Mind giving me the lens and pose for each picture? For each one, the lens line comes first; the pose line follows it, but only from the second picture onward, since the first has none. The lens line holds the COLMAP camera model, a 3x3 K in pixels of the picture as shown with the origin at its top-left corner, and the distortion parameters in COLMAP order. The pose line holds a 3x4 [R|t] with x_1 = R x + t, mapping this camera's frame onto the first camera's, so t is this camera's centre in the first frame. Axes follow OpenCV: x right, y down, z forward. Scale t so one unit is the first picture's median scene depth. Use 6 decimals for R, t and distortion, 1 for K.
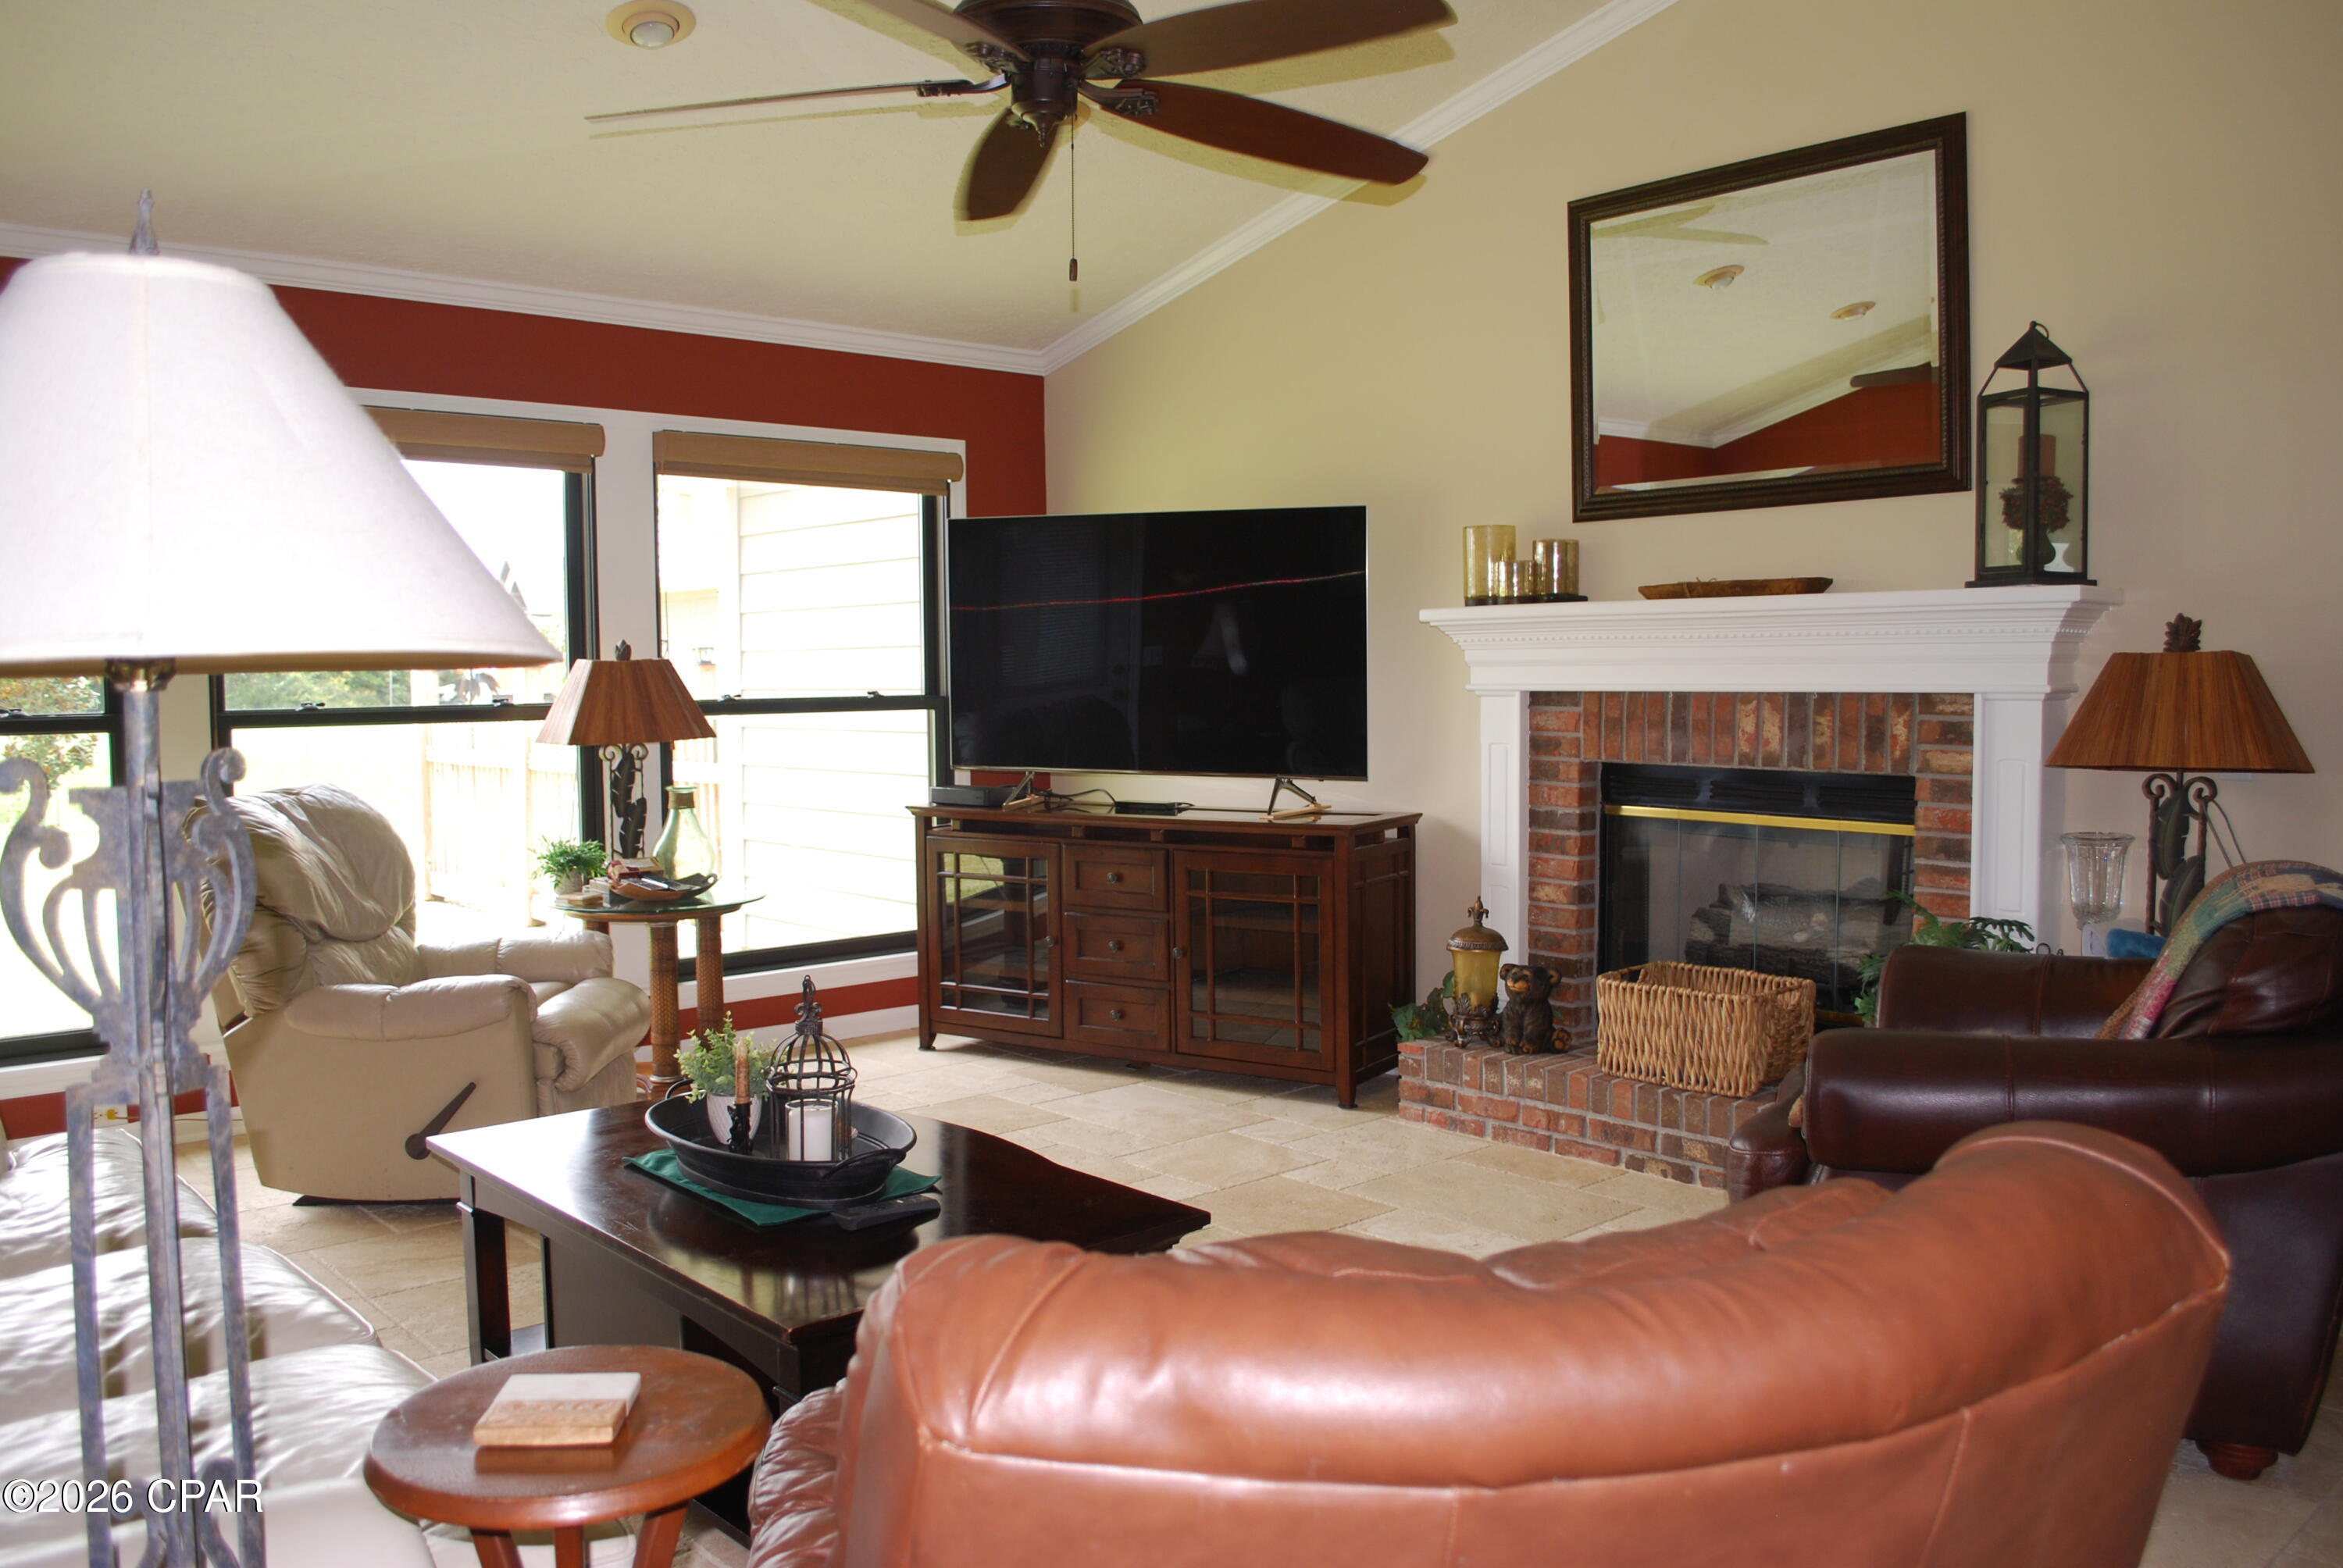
lens RADIAL K [[1856.3, 0, 1171.5], [0, 1856.3, 784.0], [0, 0, 1]] dist [-0.070252, 0.002093]
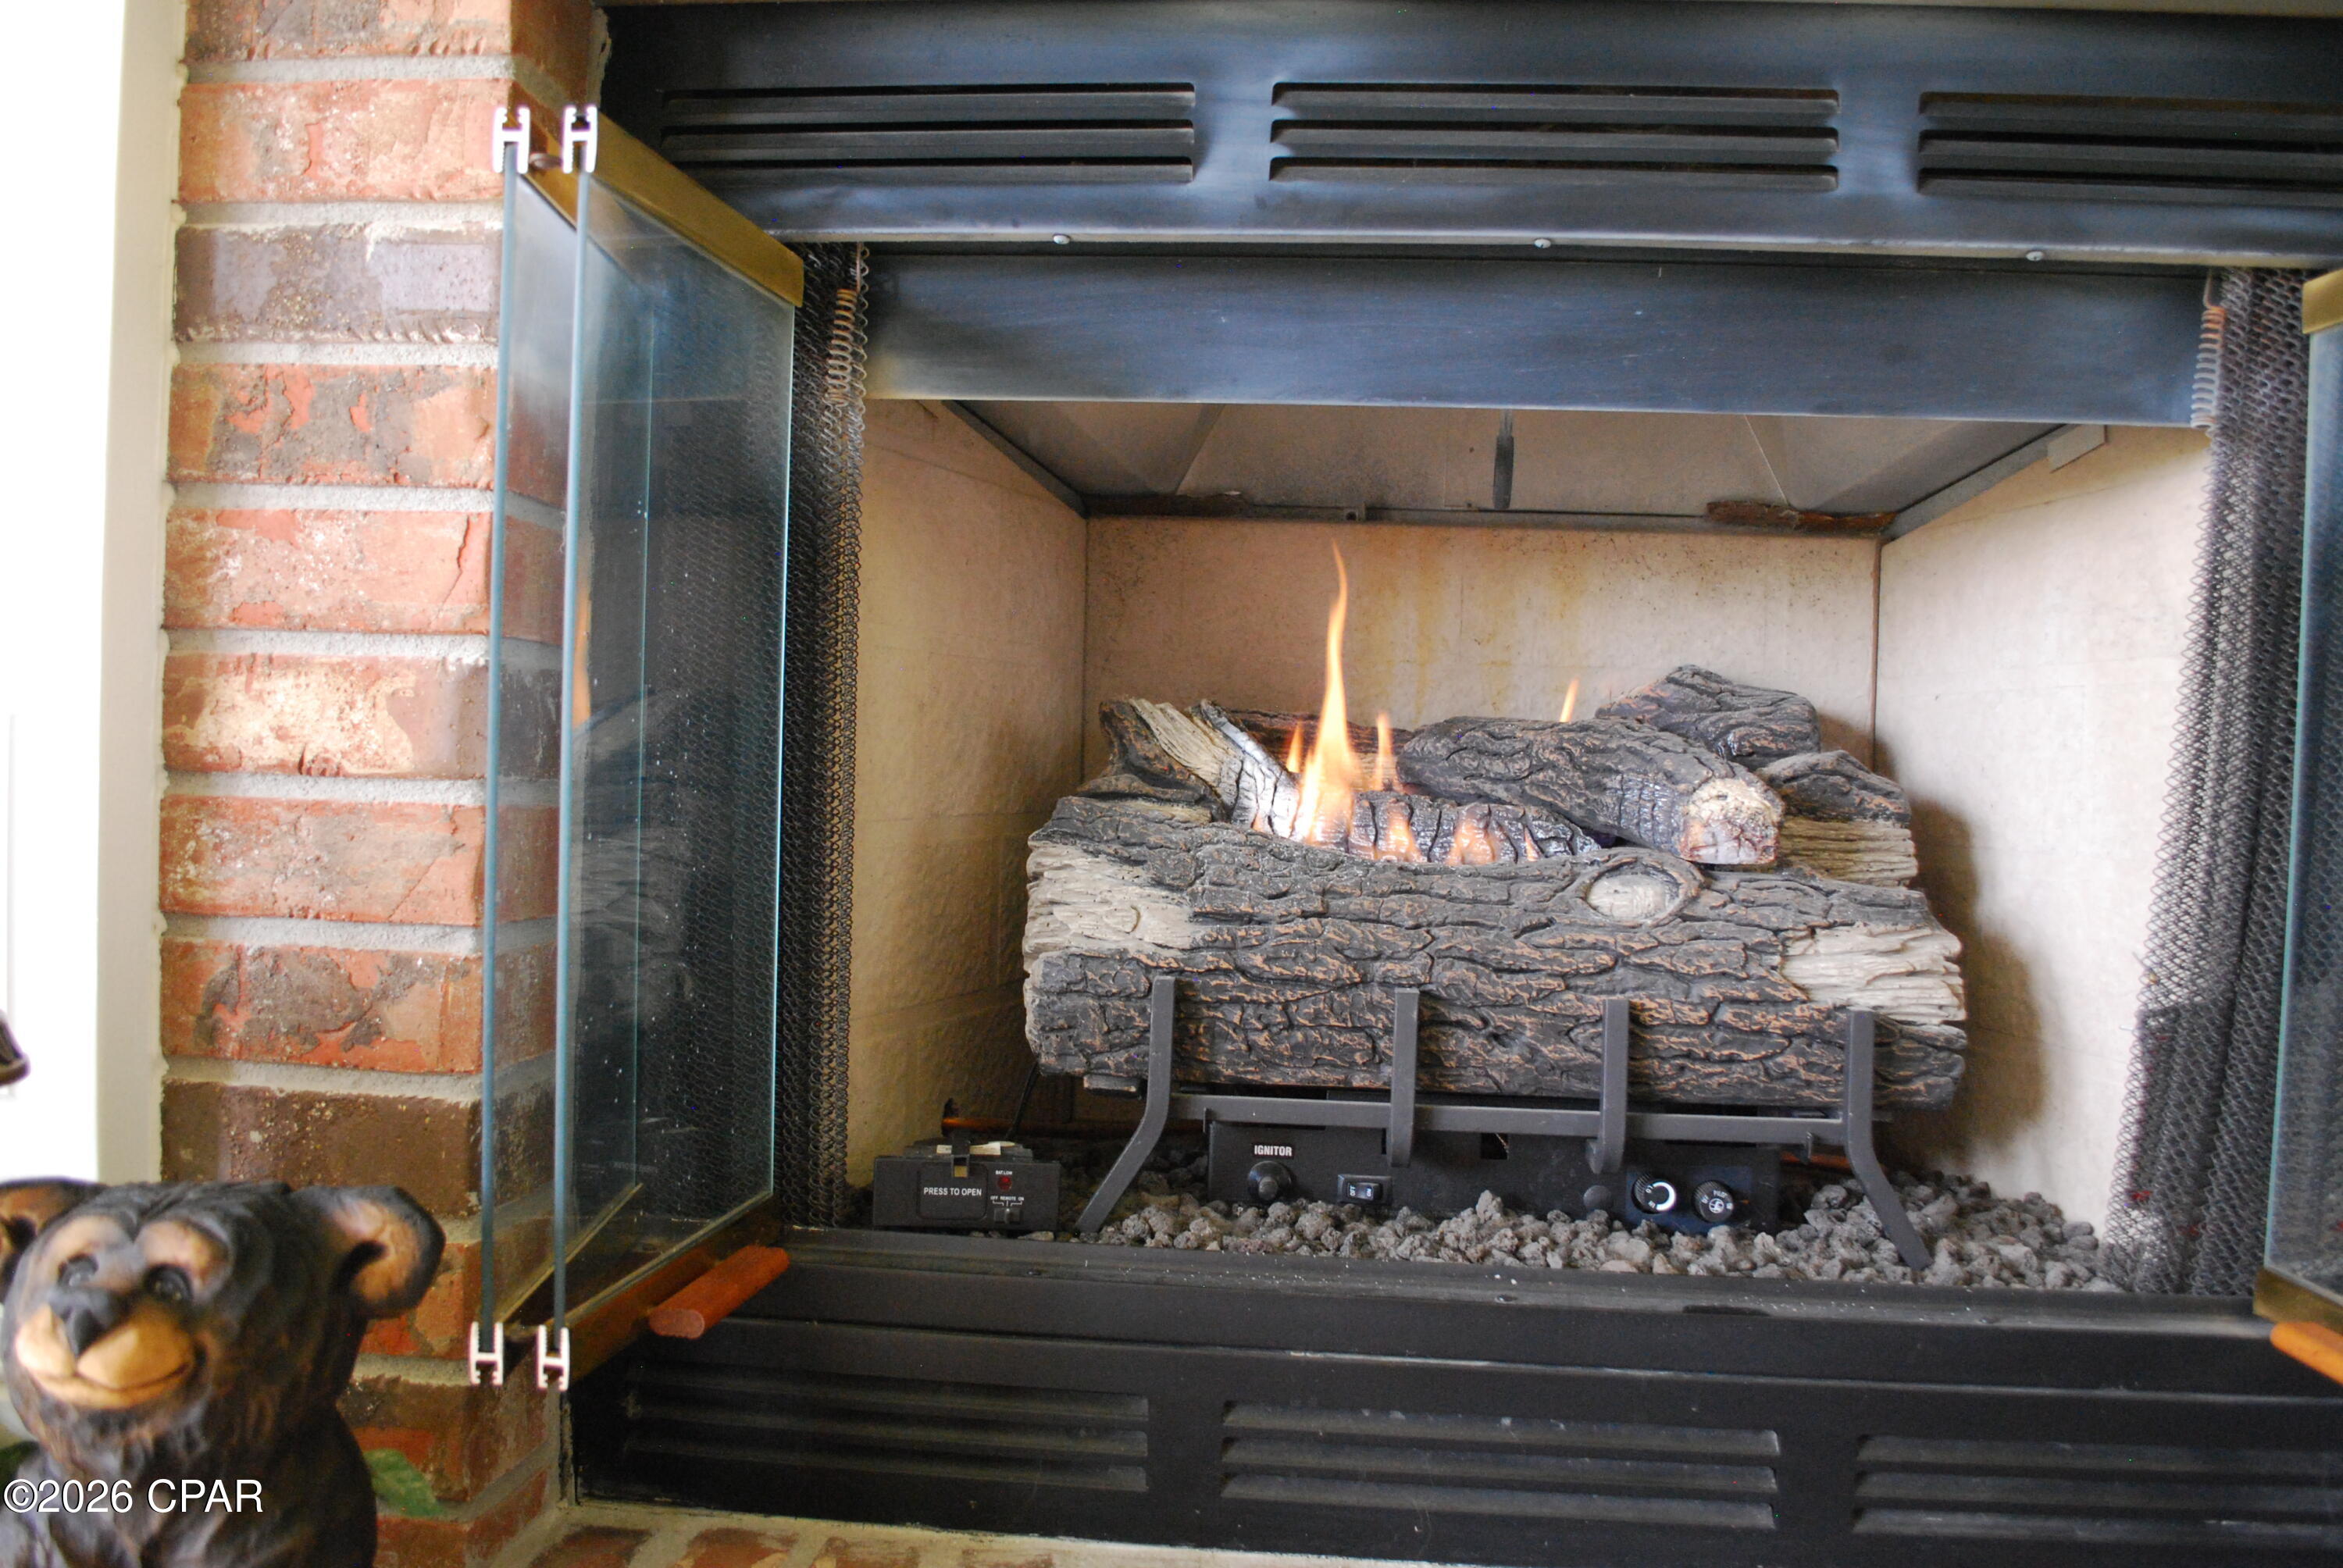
lens RADIAL K [[1856.3, 0, 1171.5], [0, 1856.3, 784.0], [0, 0, 1]] dist [-0.070252, 0.002093]
pose [[0.727478, 0.005612, 0.686109, 0.164939], [0.008210, 0.999824, -0.016883, 0.075390], [-0.686082, 0.017915, 0.727303, 0.917396]]
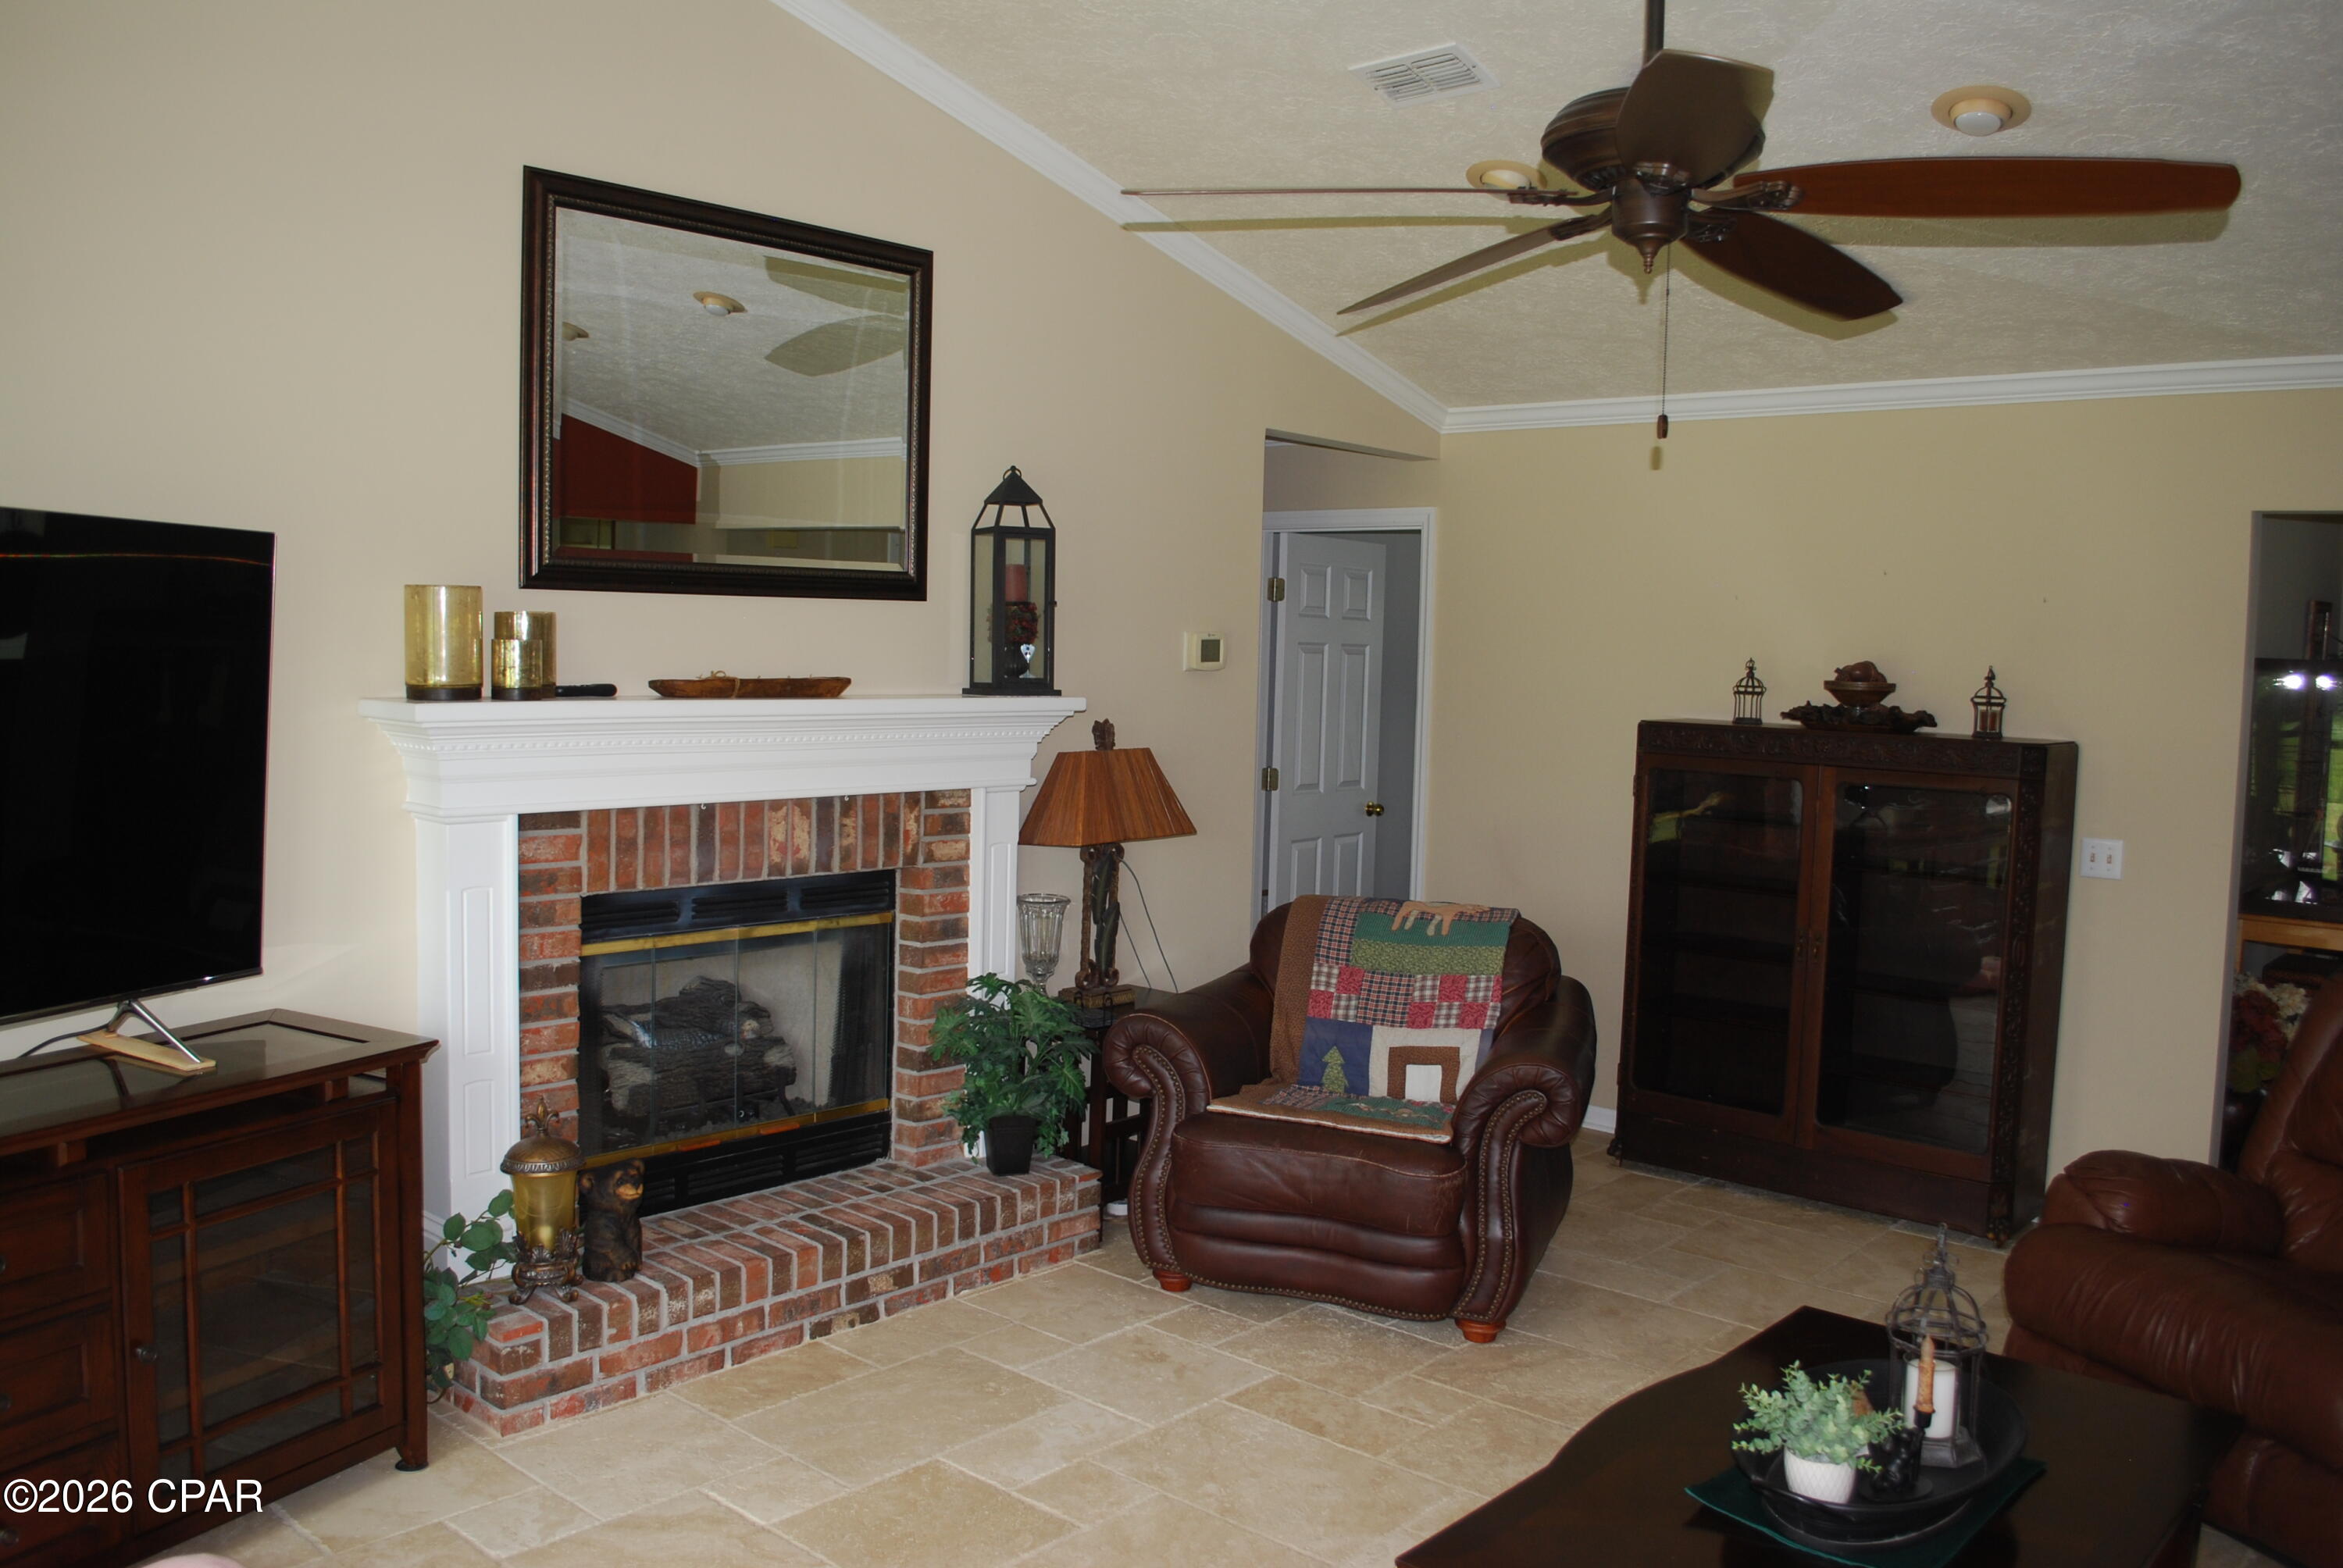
lens RADIAL K [[1856.3, 0, 1171.5], [0, 1856.3, 784.0], [0, 0, 1]] dist [-0.070252, 0.002093]
pose [[-0.108646, -0.071704, 0.991491, -0.631737], [0.033587, 0.996561, 0.075751, -0.120601], [-0.993513, 0.041531, -0.105864, 0.901667]]
